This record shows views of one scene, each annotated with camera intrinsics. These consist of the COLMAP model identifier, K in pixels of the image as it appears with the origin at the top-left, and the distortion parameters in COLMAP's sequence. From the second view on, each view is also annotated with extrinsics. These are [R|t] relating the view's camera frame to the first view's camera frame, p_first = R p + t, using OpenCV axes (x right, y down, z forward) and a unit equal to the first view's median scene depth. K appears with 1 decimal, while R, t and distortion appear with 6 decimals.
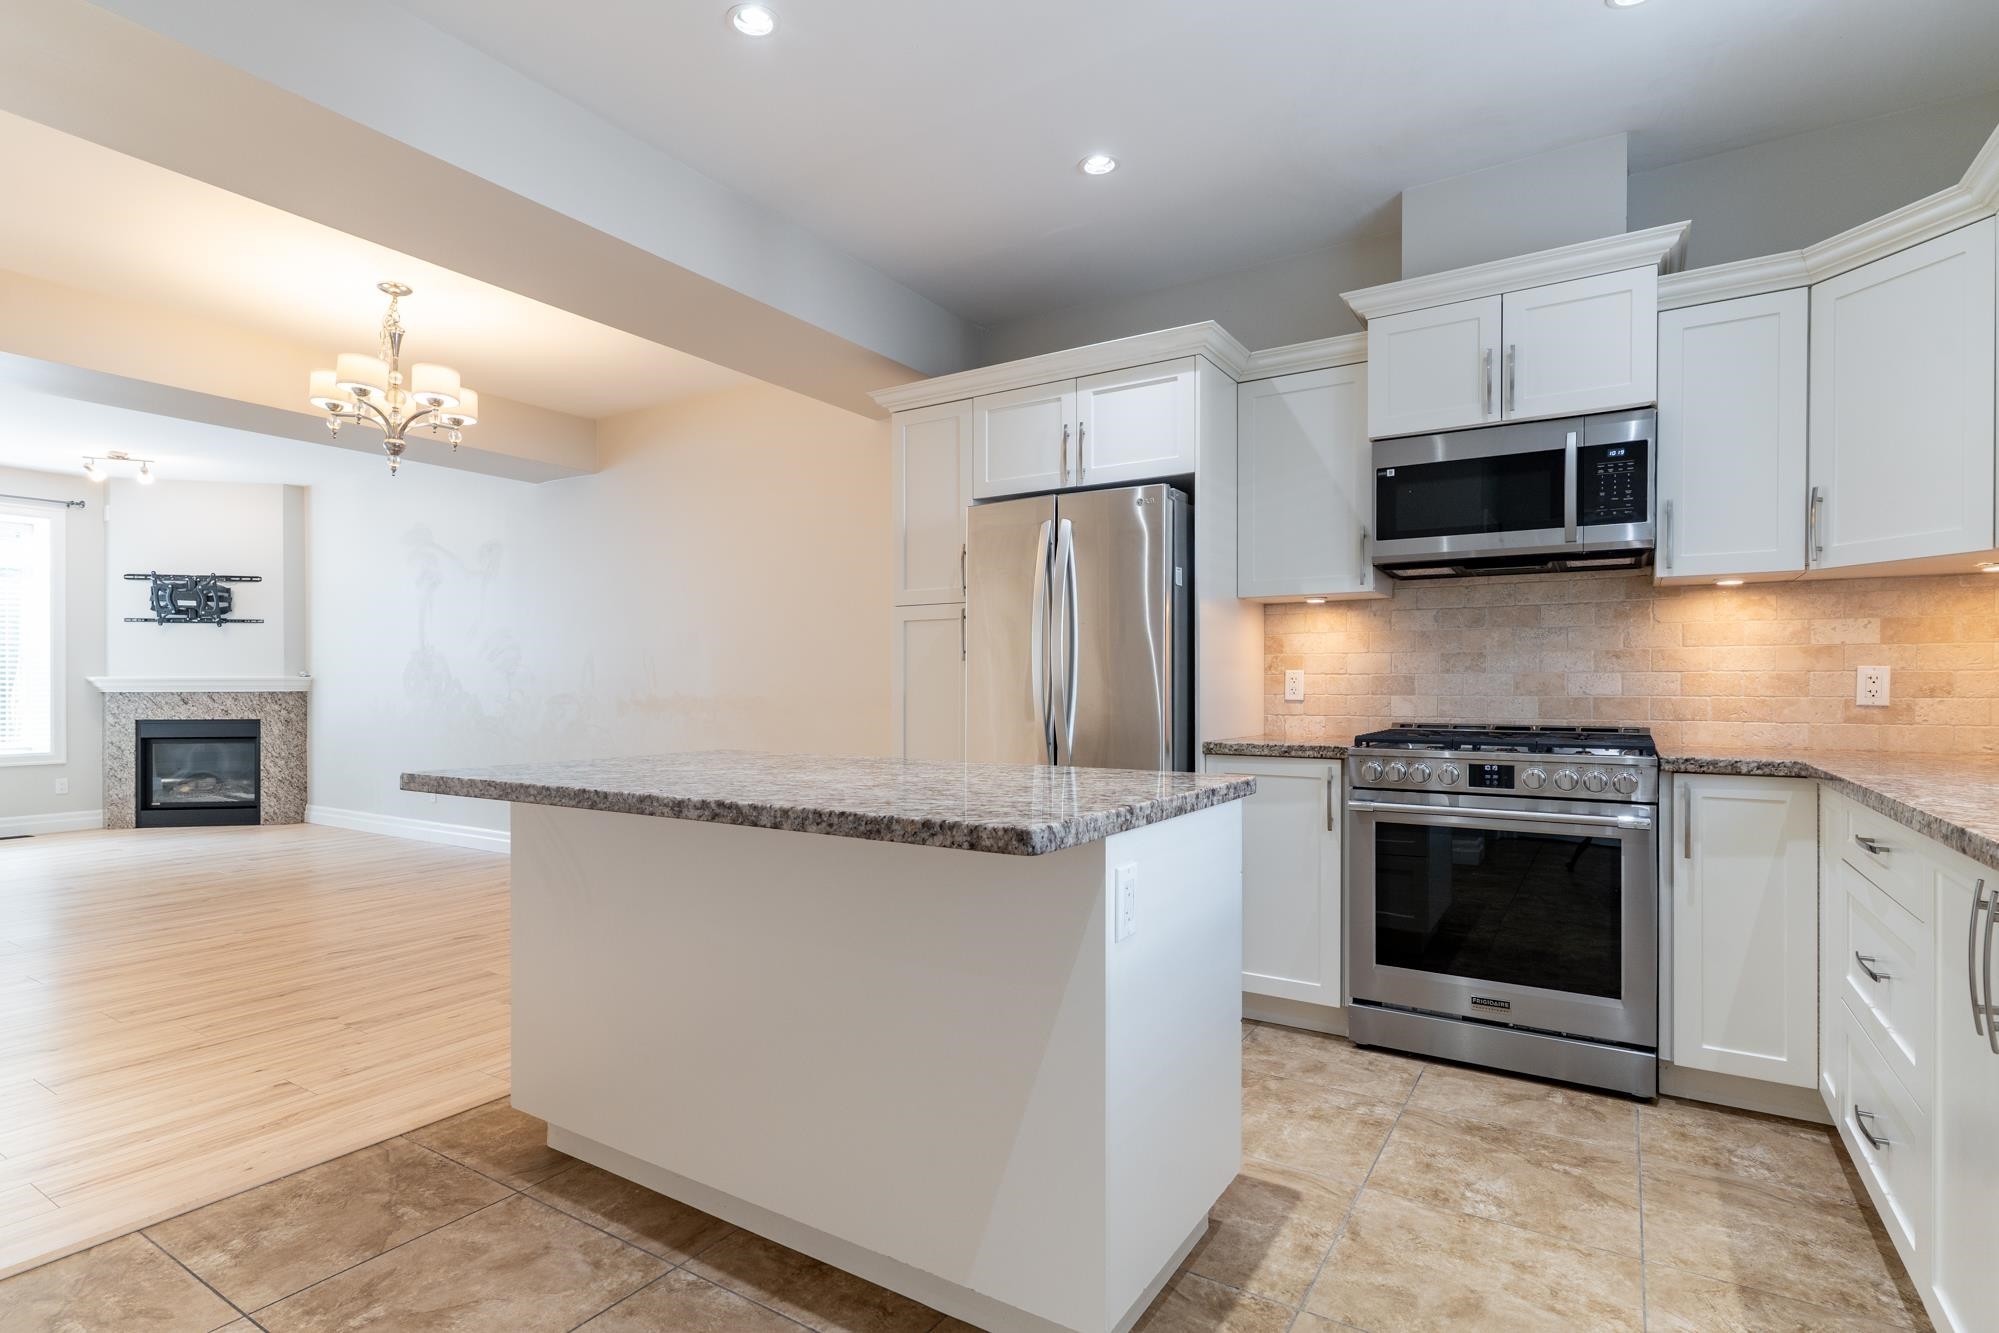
lens RADIAL K [[974.1, 0, 993.4], [0, 974.1, 678.1], [0, 0, 1]] dist [0.002127, 0.000080]
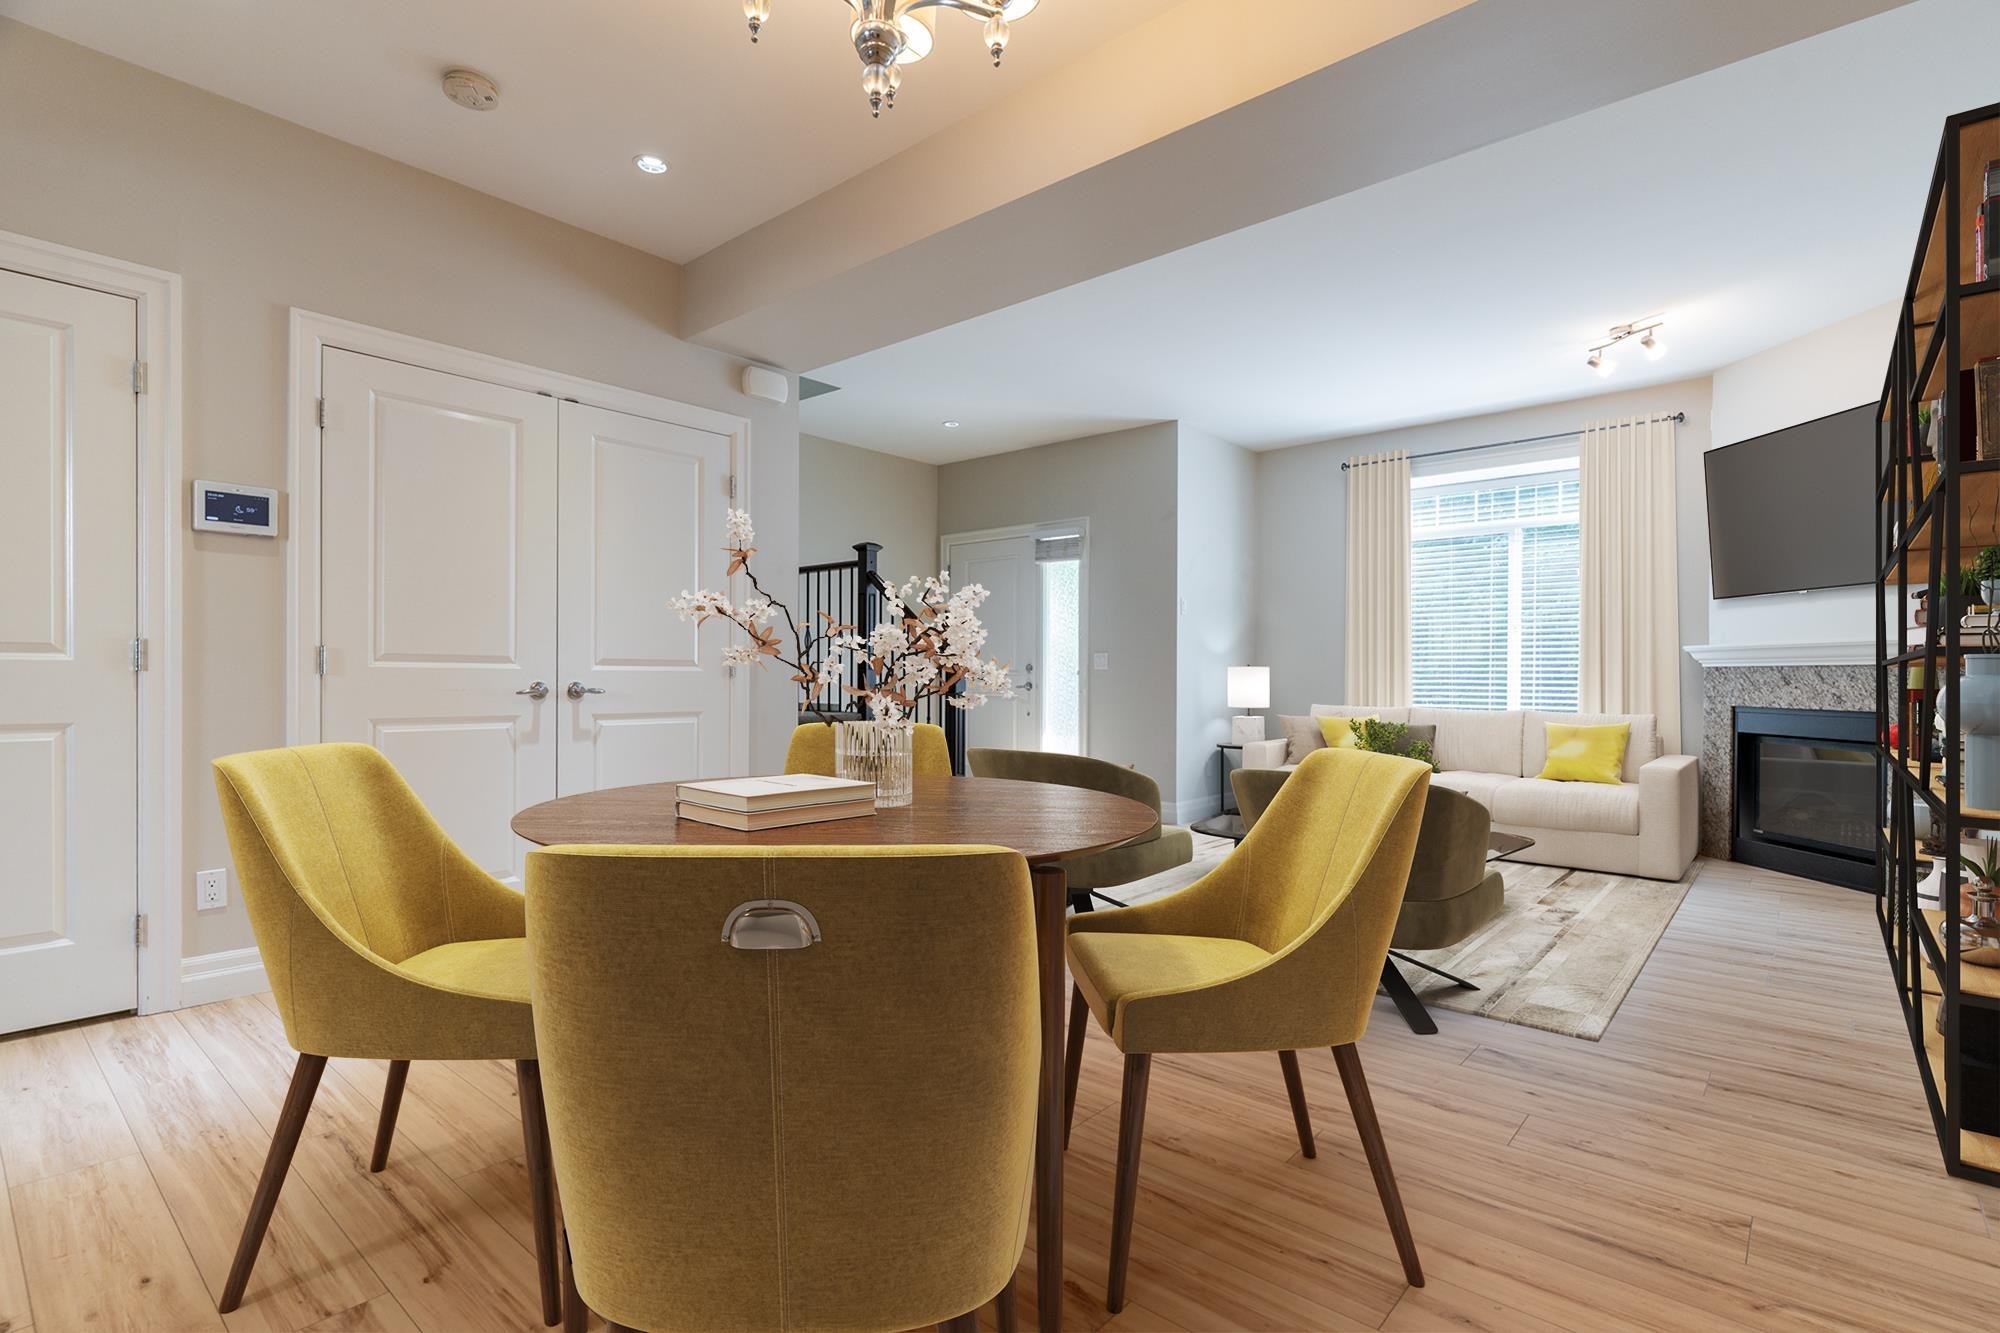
lens RADIAL K [[974.6, 0, 999.1], [0, 974.6, 674.8], [0, 0, 1]] dist [0.002127, 0.000080]
pose [[-0.155721, -0.000404, -0.987801, -0.104604], [-0.000941, 1.000000, -0.000260, 0.021107], [0.987801, 0.000889, -0.155721, 0.587673]]
